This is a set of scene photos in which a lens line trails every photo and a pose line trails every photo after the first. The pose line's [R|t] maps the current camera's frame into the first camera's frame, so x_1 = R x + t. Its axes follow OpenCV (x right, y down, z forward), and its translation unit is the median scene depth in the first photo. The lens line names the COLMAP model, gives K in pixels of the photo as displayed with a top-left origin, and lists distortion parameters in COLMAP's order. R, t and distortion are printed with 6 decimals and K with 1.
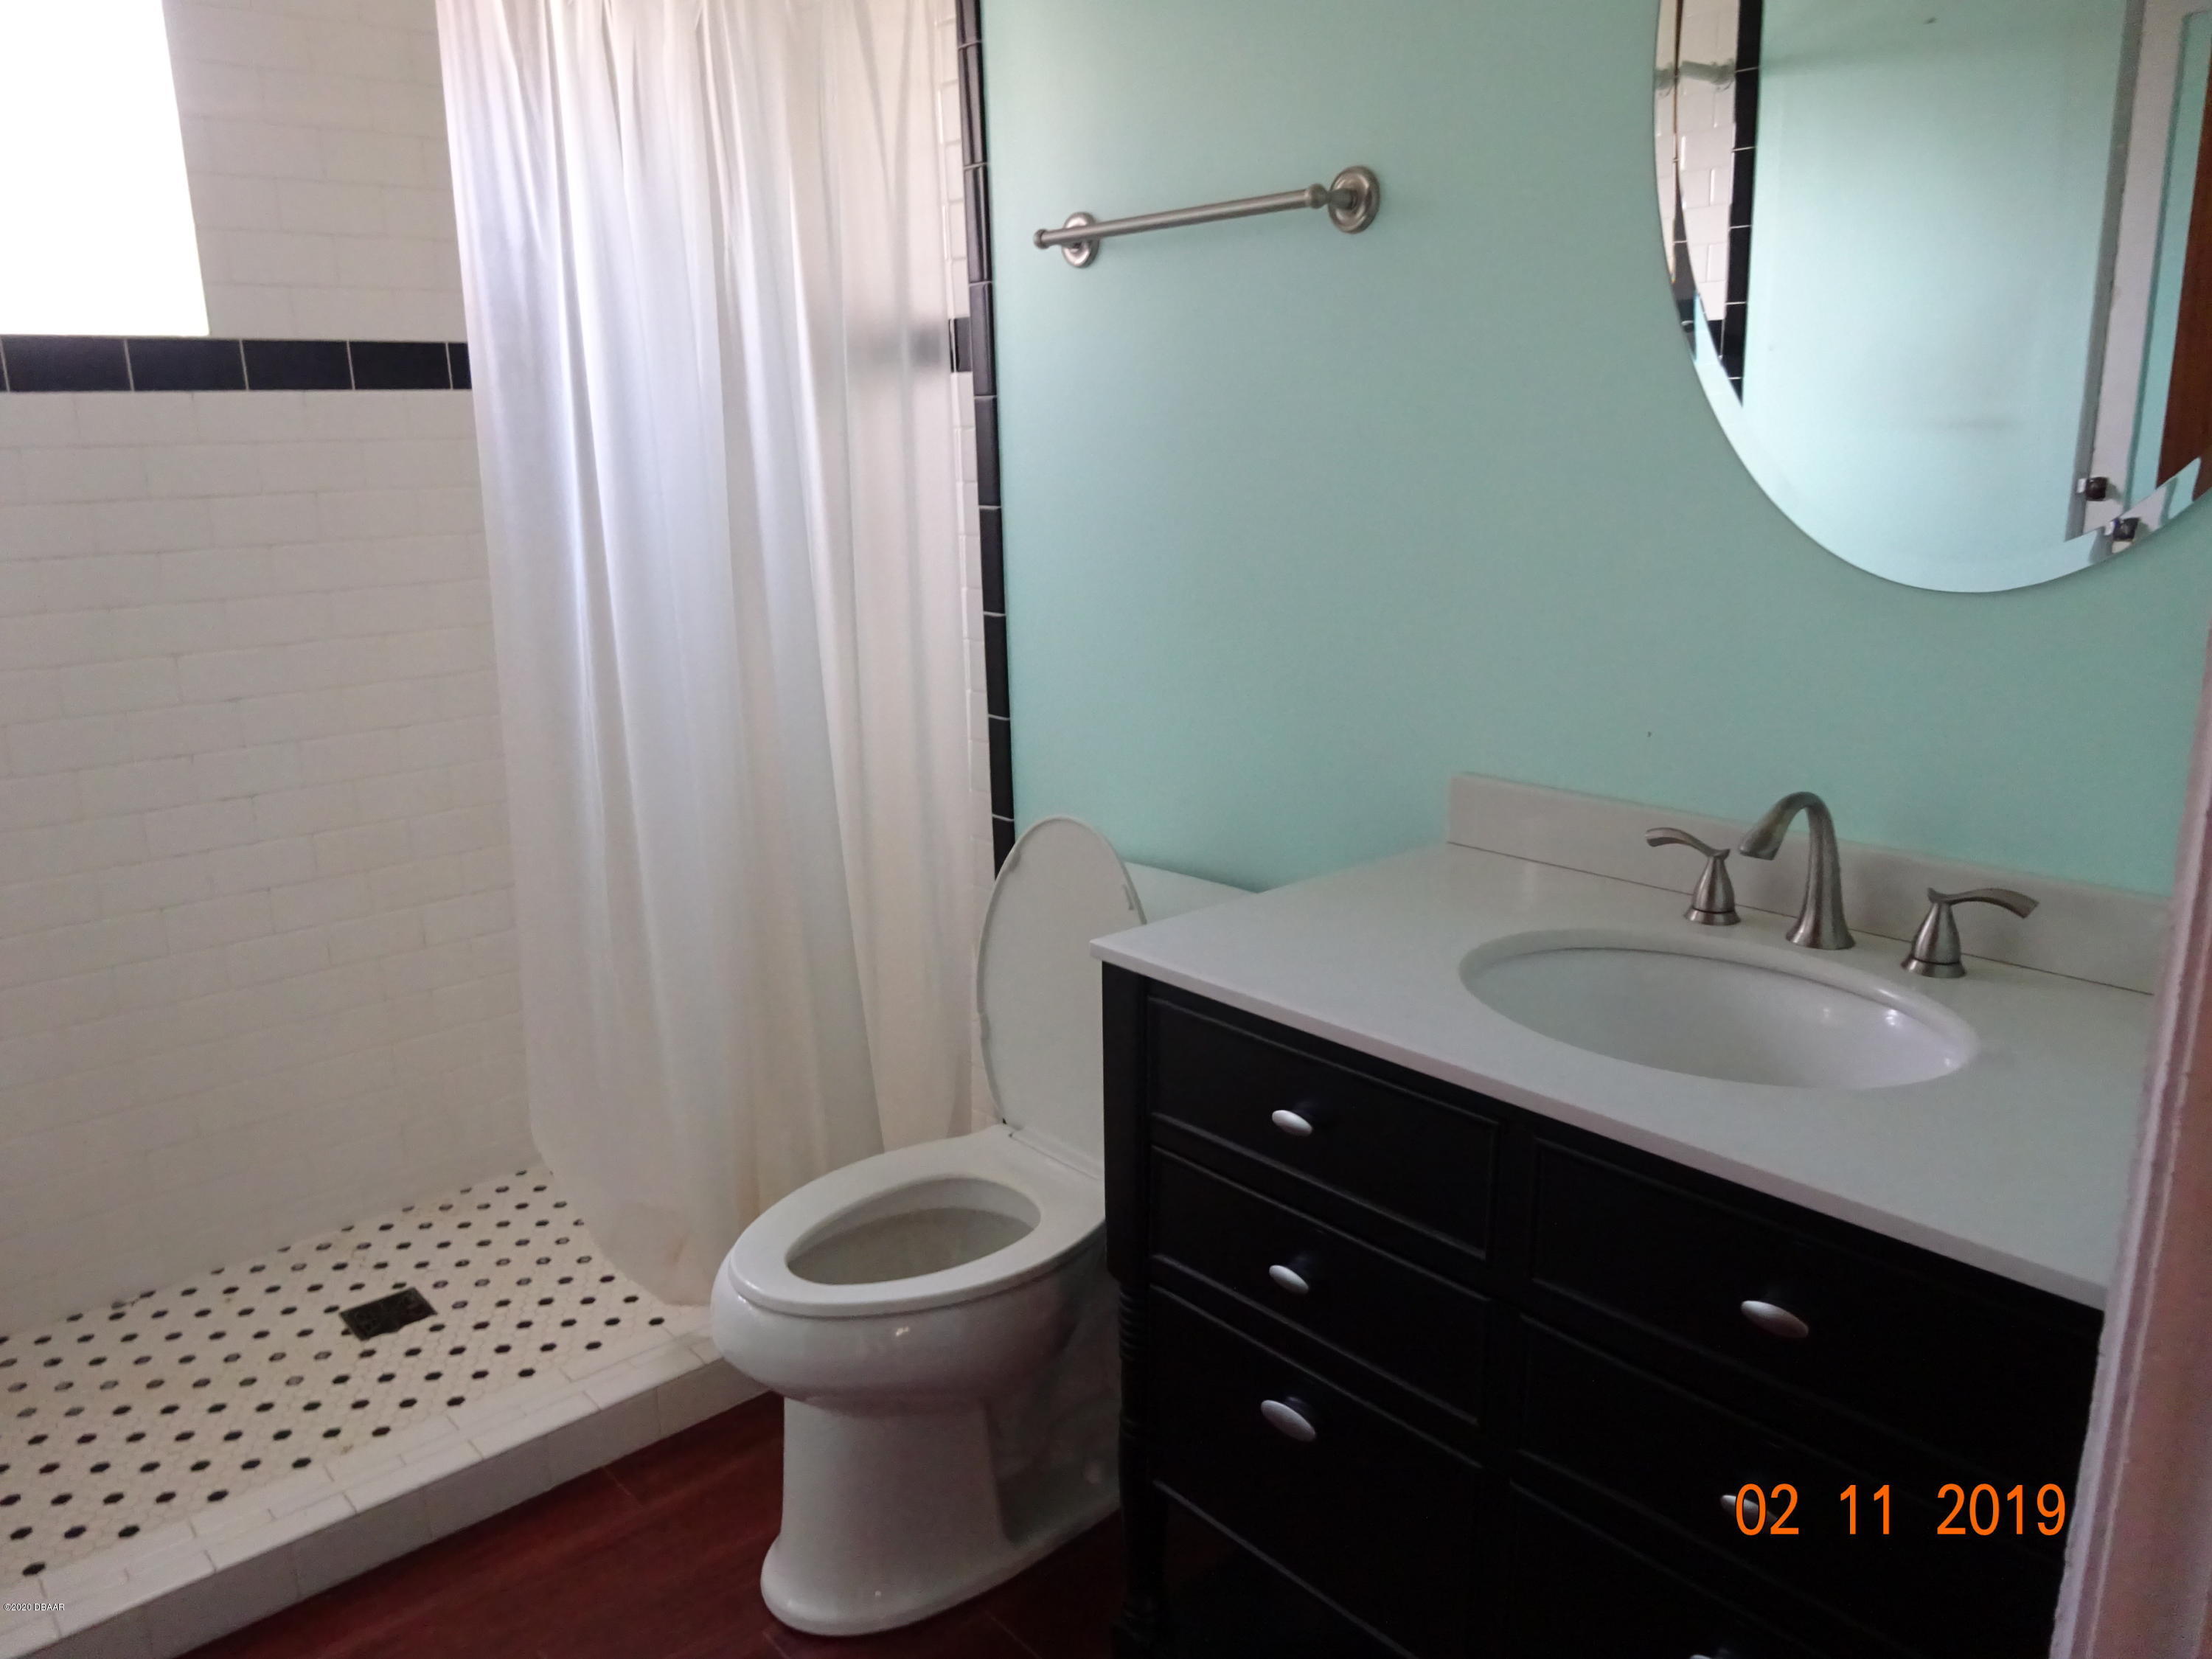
lens RADIAL K [[1615.7, 0, 1106.0], [0, 1615.7, 829.5], [0, 0, 1]] dist [-0.020752, 0.003532]
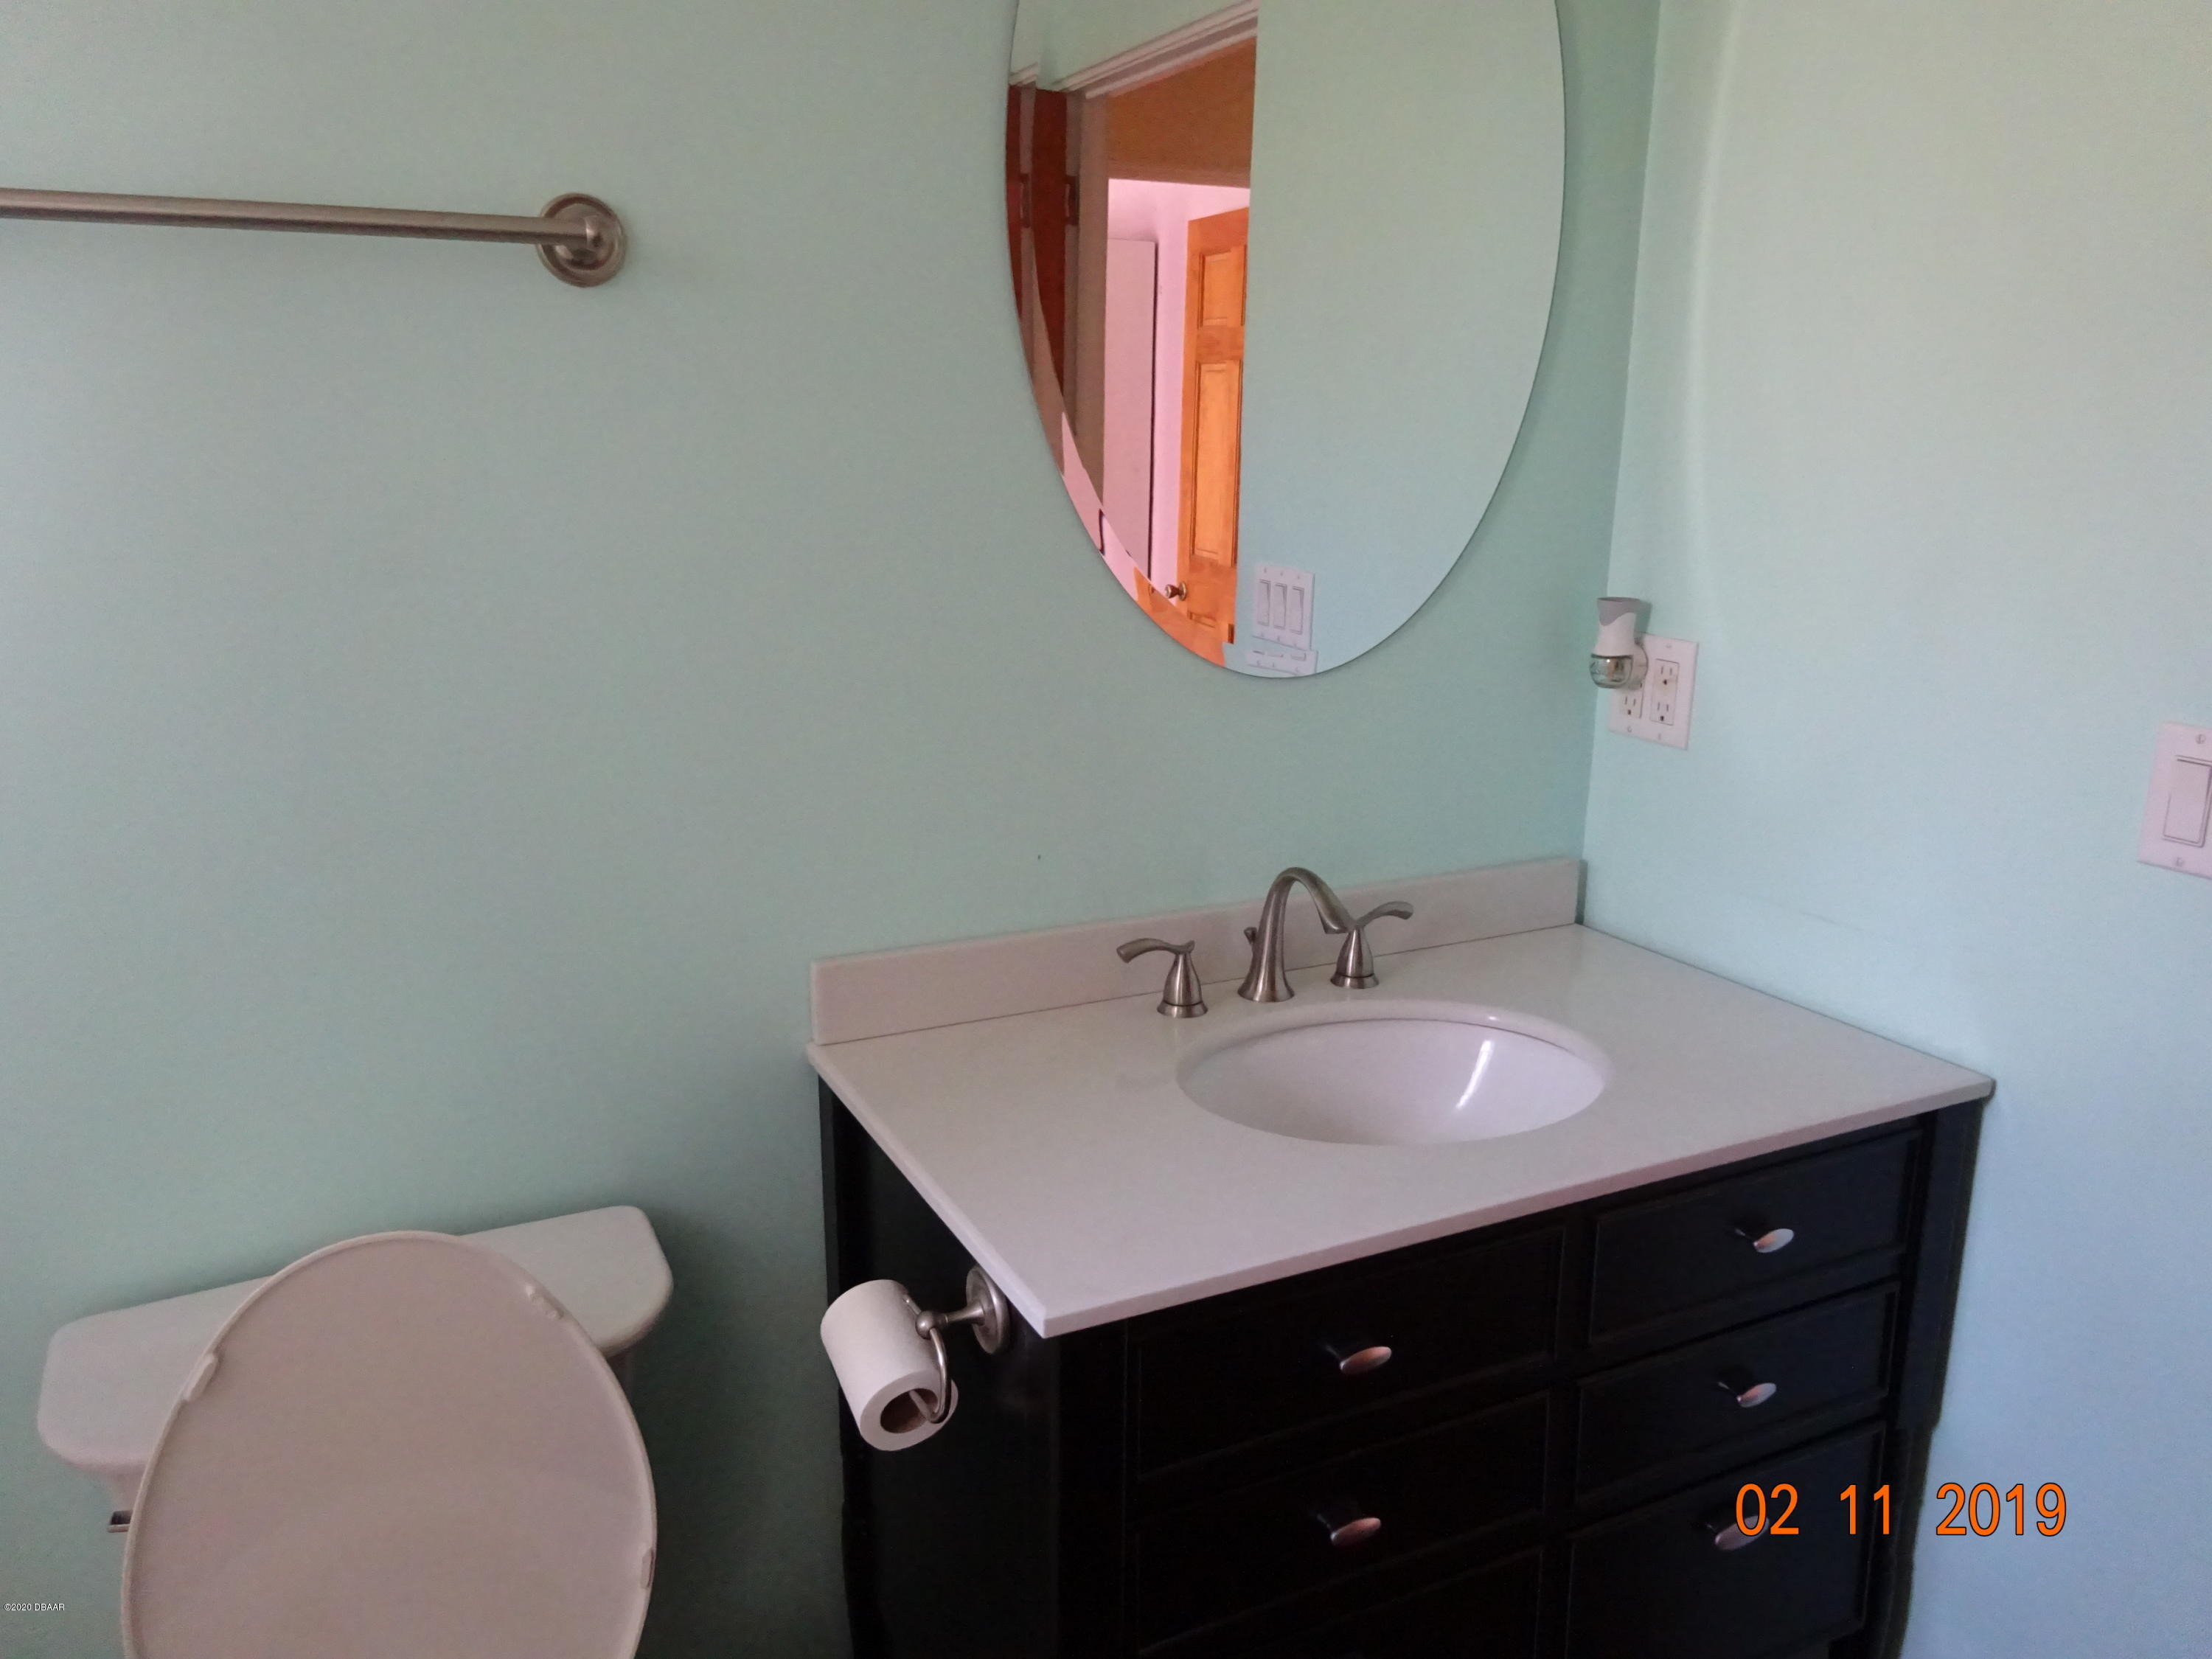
lens RADIAL K [[1615.7, 0, 1106.0], [0, 1615.7, 829.5], [0, 0, 1]] dist [-0.020752, 0.003532]
pose [[0.268869, -0.184437, 0.945353, -0.607578], [0.235899, 0.964212, 0.121024, -0.197908], [-0.933842, 0.190468, 0.302755, 0.725063]]
